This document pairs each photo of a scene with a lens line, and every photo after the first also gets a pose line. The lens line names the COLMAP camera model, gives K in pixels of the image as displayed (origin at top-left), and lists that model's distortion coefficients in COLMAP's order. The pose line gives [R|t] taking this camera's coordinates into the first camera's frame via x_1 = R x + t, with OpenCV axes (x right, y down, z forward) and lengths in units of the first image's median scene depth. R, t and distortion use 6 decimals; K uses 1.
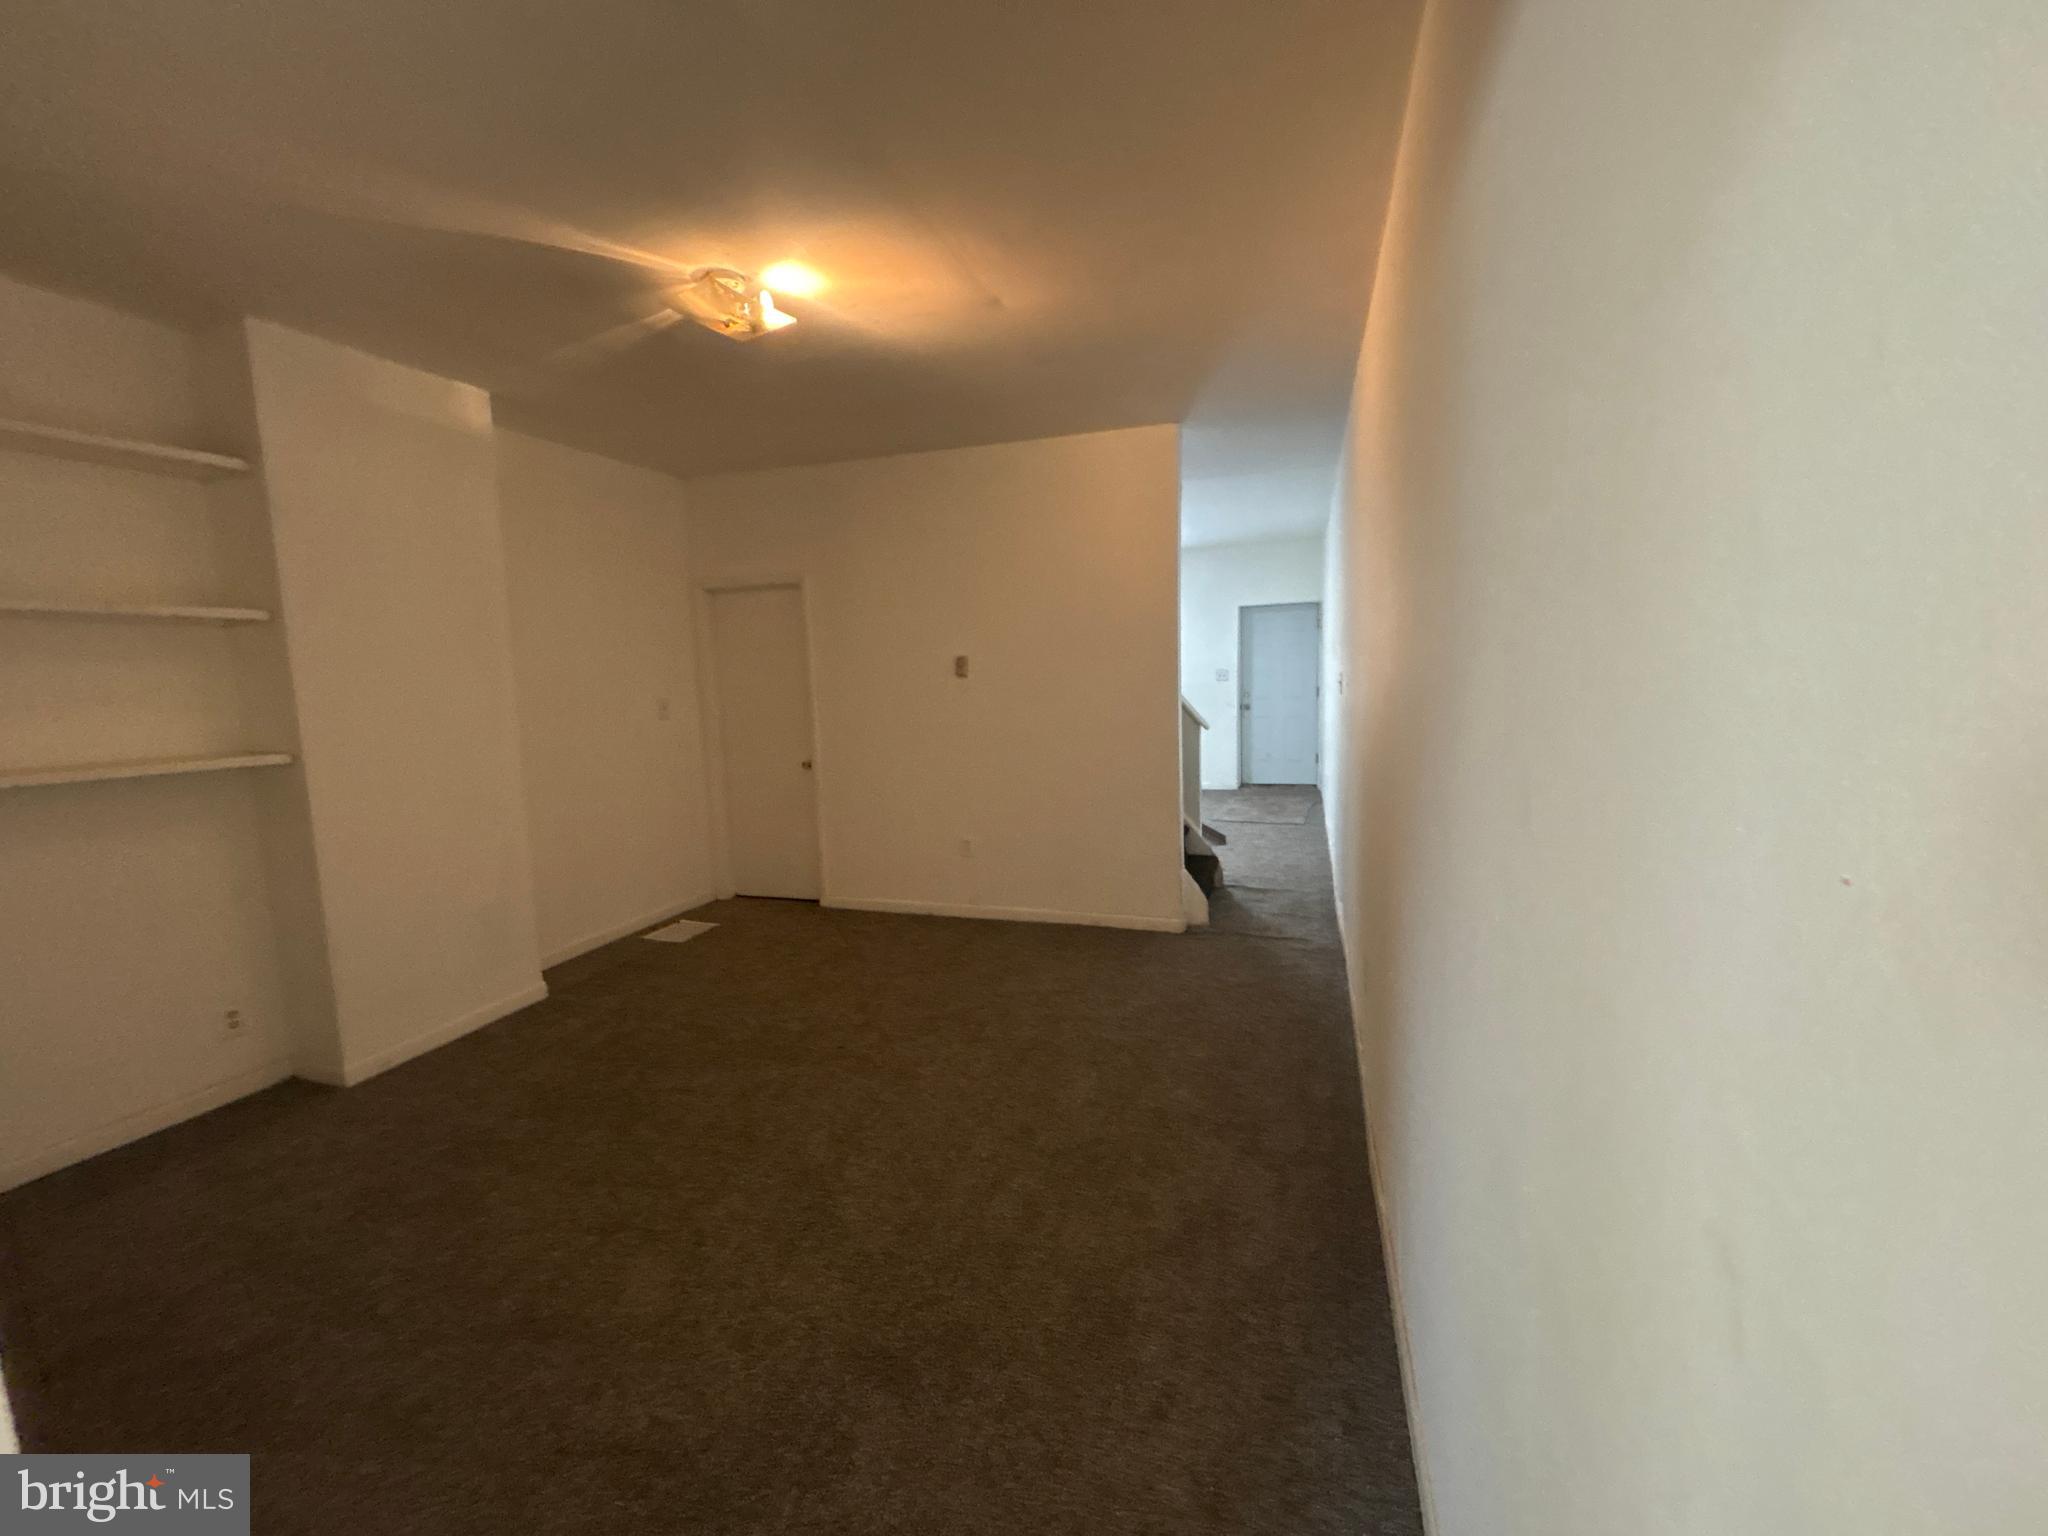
lens RADIAL K [[804.3, 0, 1024.0], [0, 804.3, 768.0], [0, 0, 1]] dist [-0.037384, -0.000060]
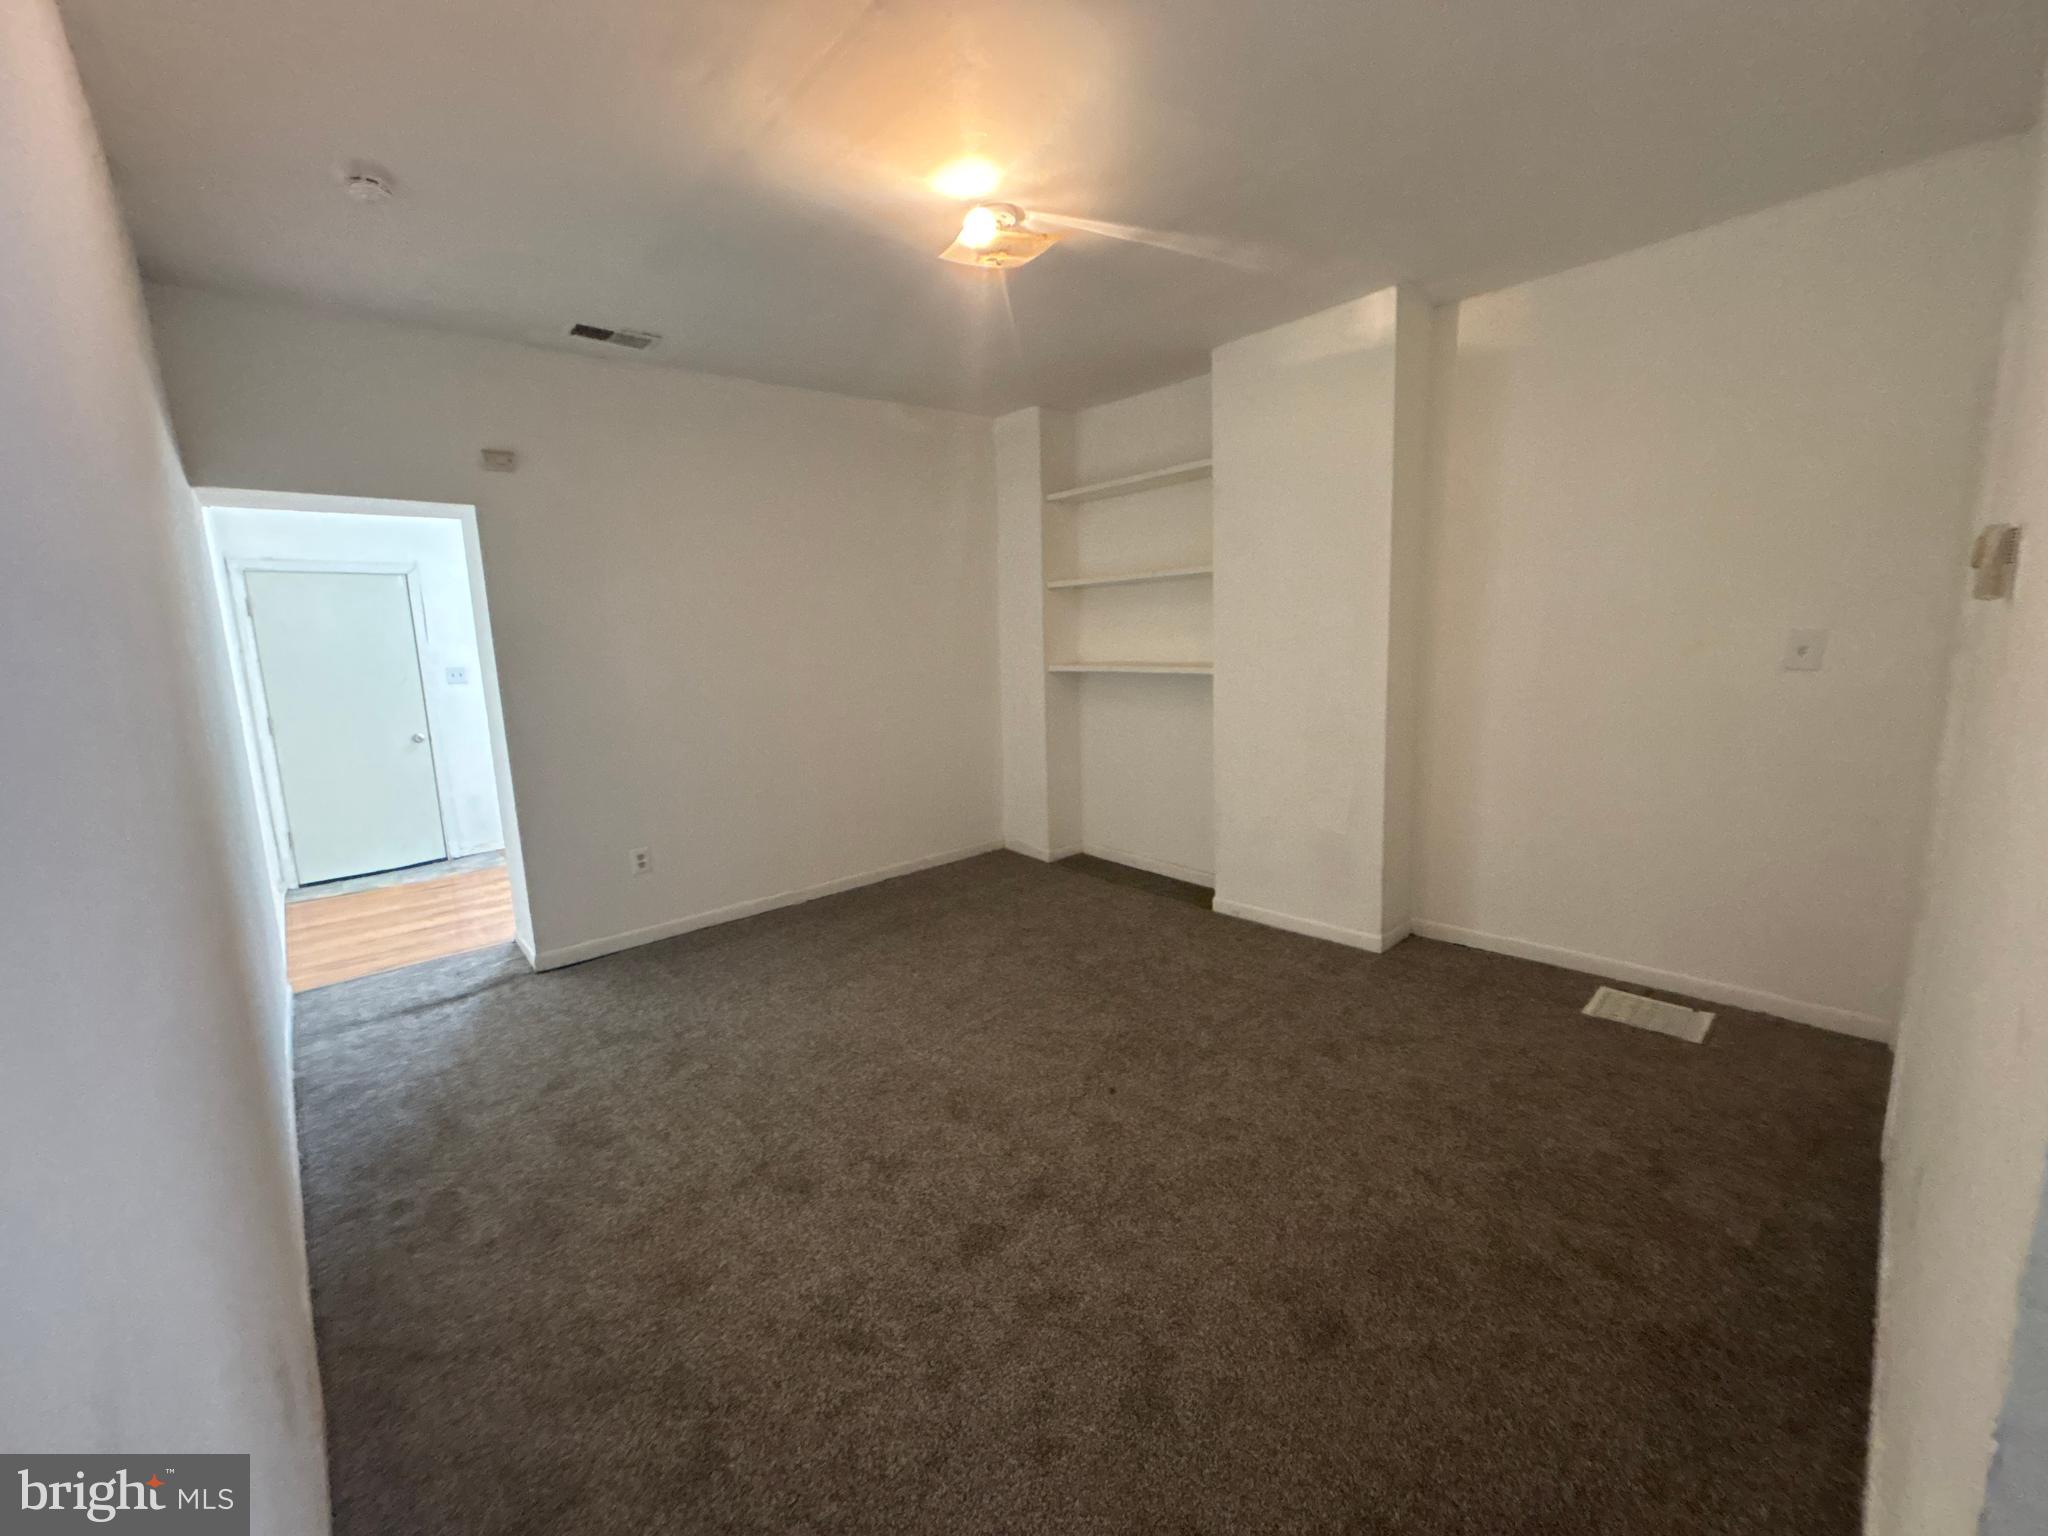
lens RADIAL K [[804.3, 0, 1024.0], [0, 804.3, 768.0], [0, 0, 1]] dist [-0.037384, -0.000060]
pose [[-0.486521, 0.180096, -0.854905, 0.288681], [-0.053174, 0.970605, 0.234730, -0.096567], [0.872049, 0.159660, -0.462643, 0.824303]]
